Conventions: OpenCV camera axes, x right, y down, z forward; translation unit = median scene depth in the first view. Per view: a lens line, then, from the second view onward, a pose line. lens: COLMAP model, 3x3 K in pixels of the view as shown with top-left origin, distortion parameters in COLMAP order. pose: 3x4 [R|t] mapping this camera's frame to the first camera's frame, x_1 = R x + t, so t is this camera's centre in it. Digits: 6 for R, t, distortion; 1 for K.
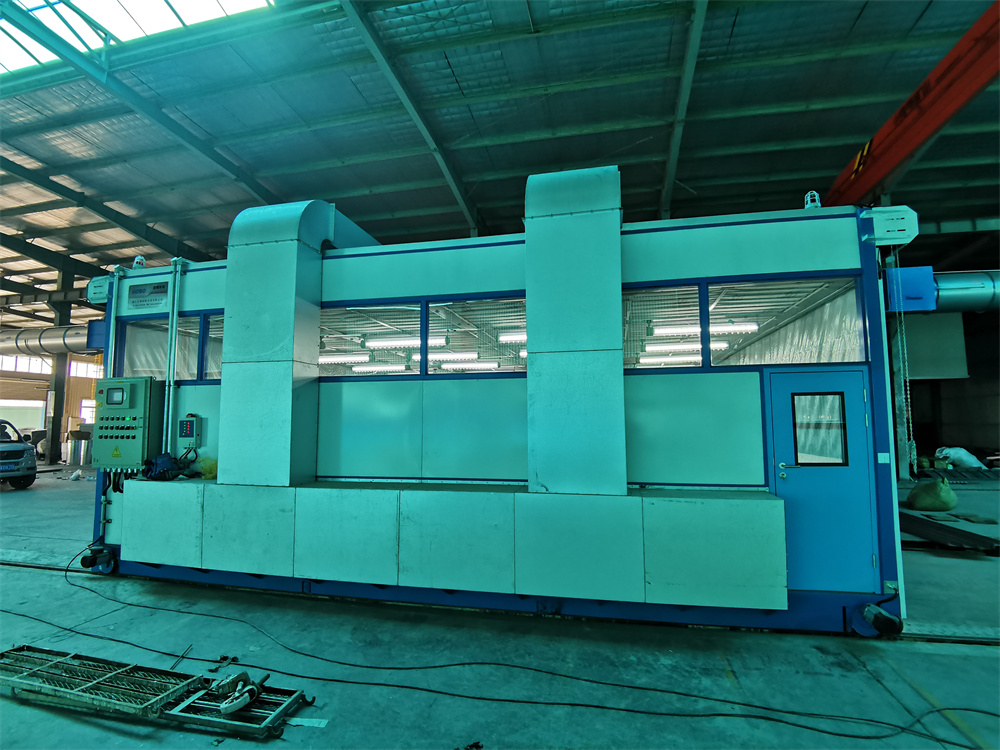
lens RADIAL K [[510.9, 0, 496.2], [0, 510.9, 377.4], [0, 0, 1]] dist [-0.029828, 0.001748]
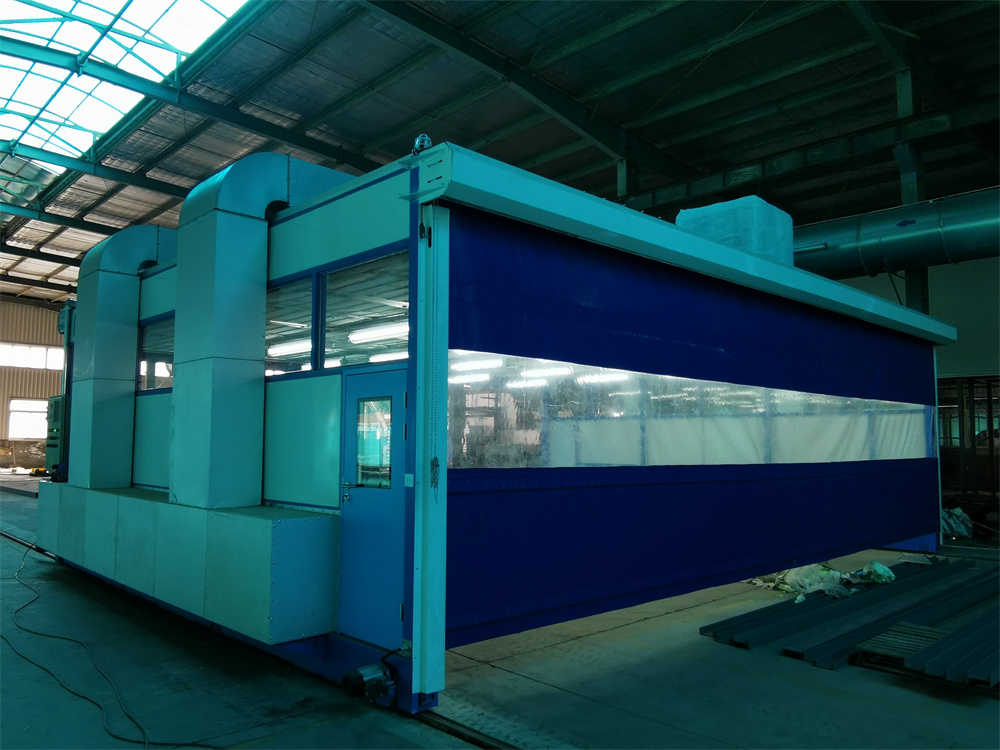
lens RADIAL K [[745.5, 0, 492.7], [0, 745.5, 382.3], [0, 0, 1]] dist [-0.028314, -0.023551]
pose [[0.844076, -0.027944, -0.535495, 1.443018], [0.039323, 0.999178, 0.009844, -0.000087], [0.534780, -0.029366, 0.844481, 0.103452]]
